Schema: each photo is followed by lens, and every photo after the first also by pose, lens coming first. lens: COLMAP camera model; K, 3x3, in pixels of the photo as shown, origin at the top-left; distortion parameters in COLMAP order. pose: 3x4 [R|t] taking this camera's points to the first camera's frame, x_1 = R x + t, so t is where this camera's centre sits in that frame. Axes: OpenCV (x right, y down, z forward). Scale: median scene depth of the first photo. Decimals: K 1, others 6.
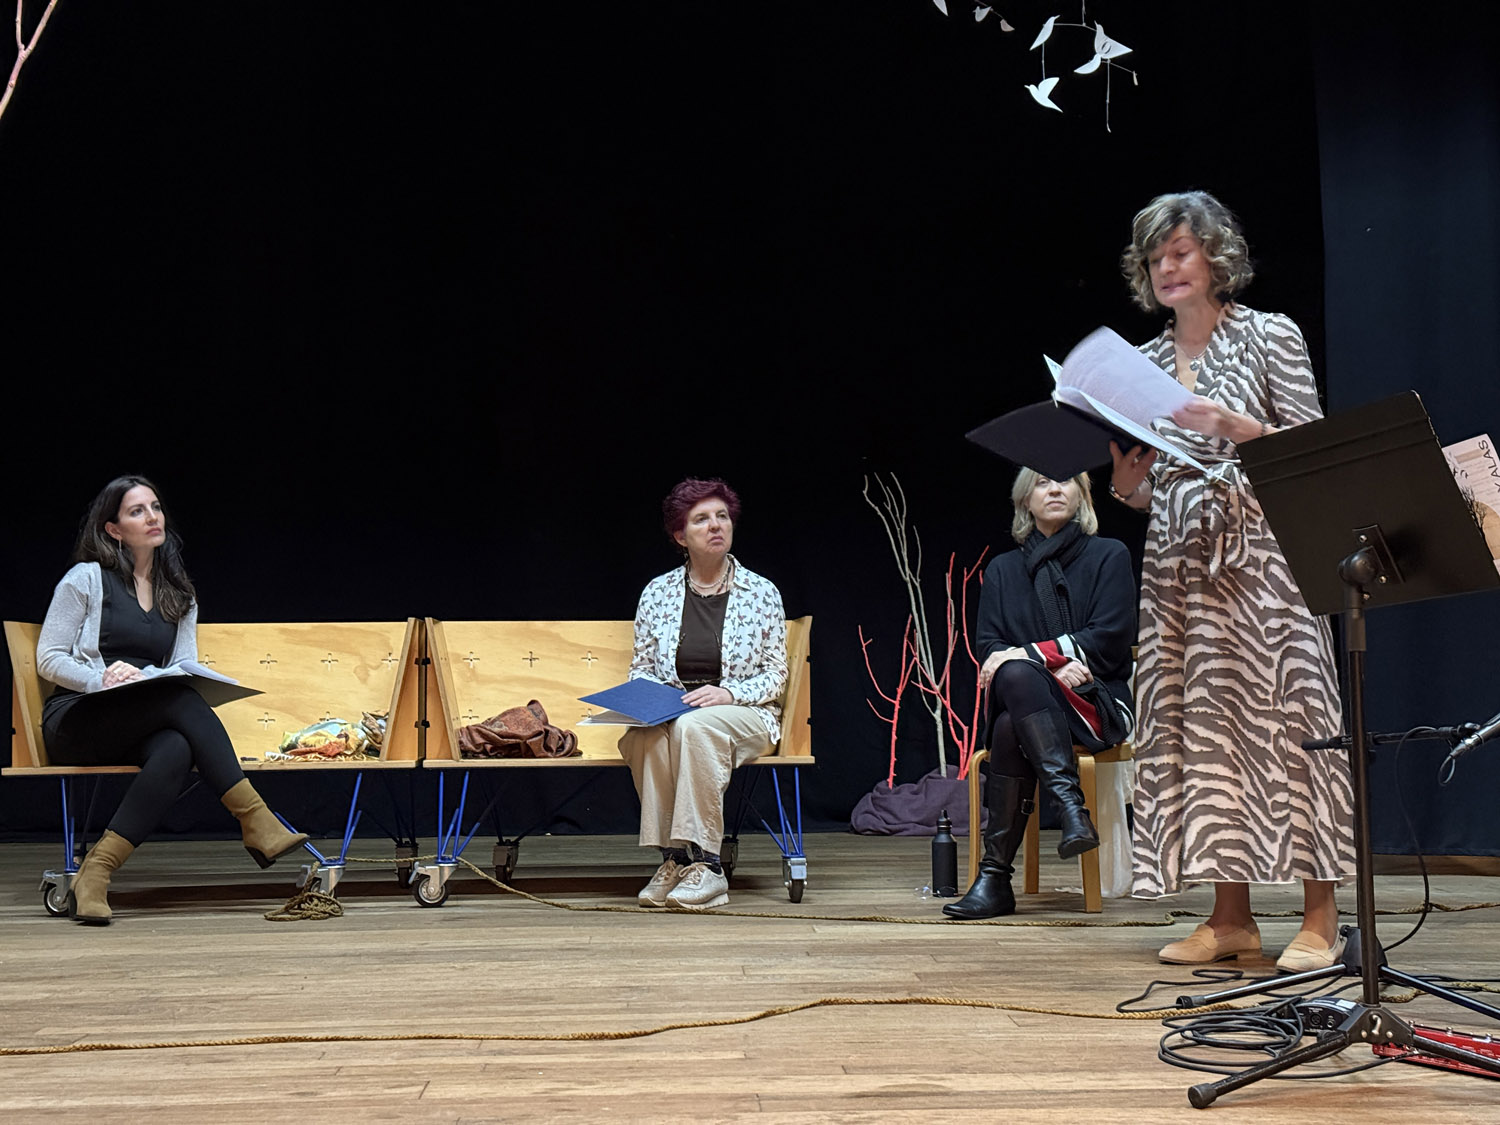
lens RADIAL K [[2088.3, 0, 798.0], [0, 2088.3, 571.6], [0, 0, 1]] dist [0.090213, 0.000000]
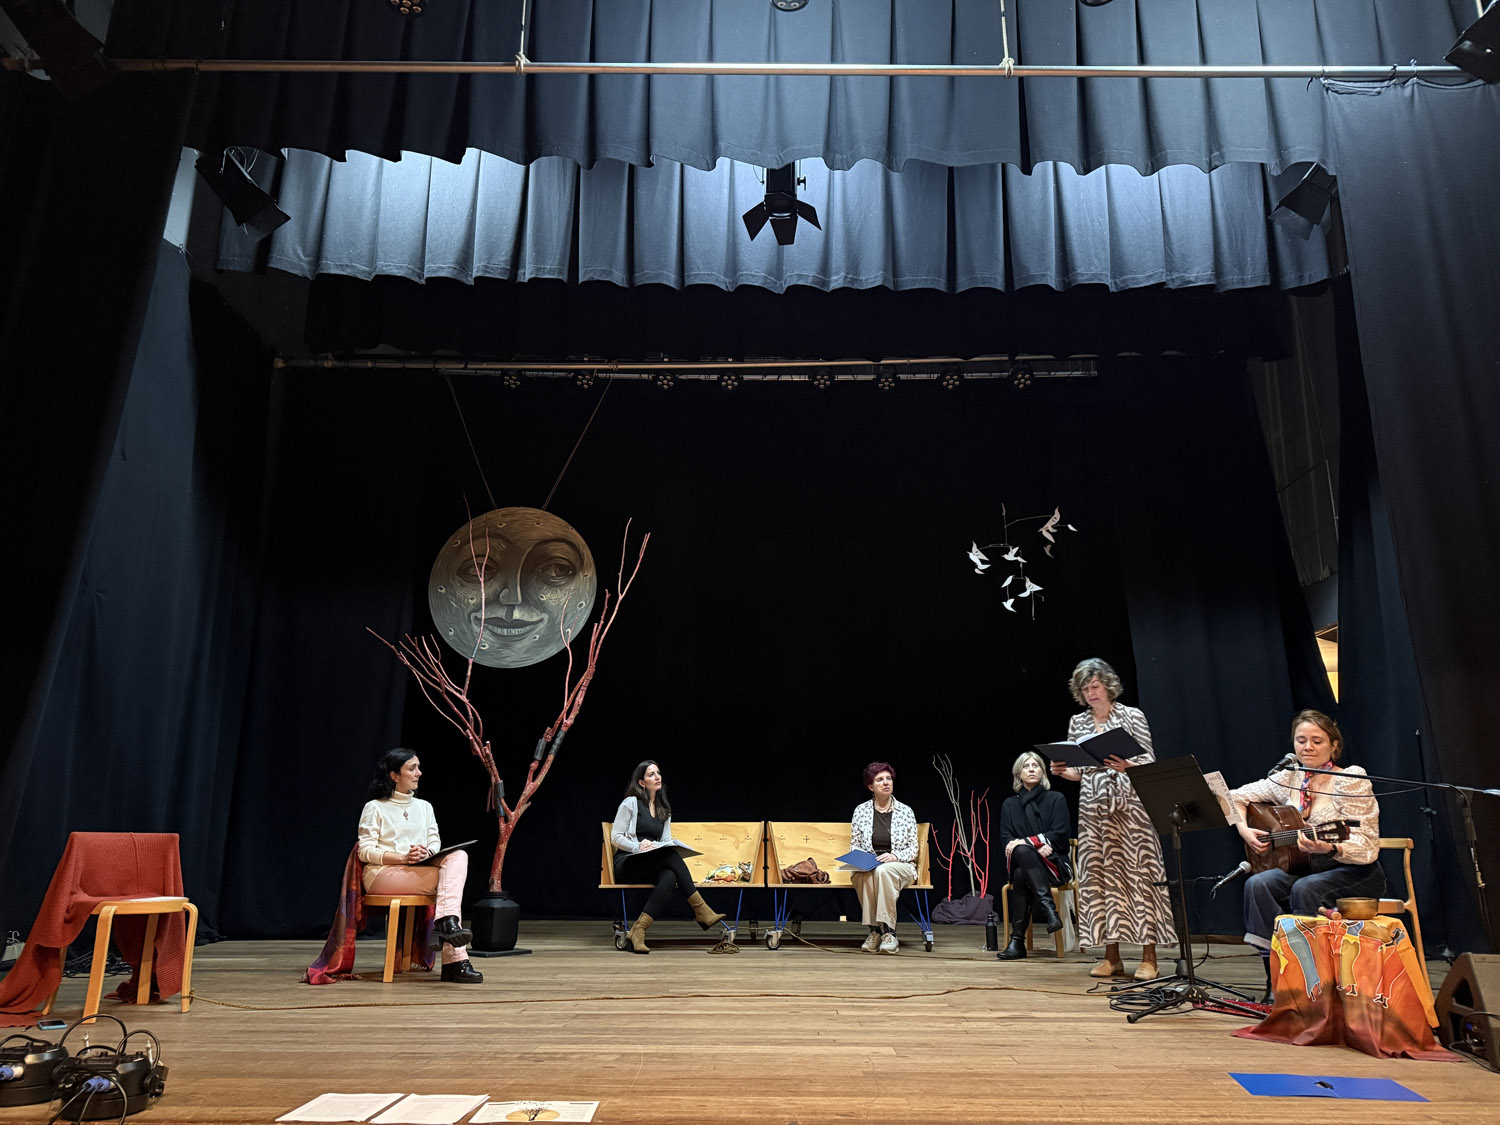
lens RADIAL K [[1058.6, 0, 764.3], [0, 1058.6, 551.9], [0, 0, 1]] dist [0.069255, -0.068093]
pose [[0.997238, -0.009196, -0.073701, -0.089278], [-0.006703, 0.977115, -0.212608, -0.021738], [0.073969, 0.212515, 0.974354, -0.264363]]
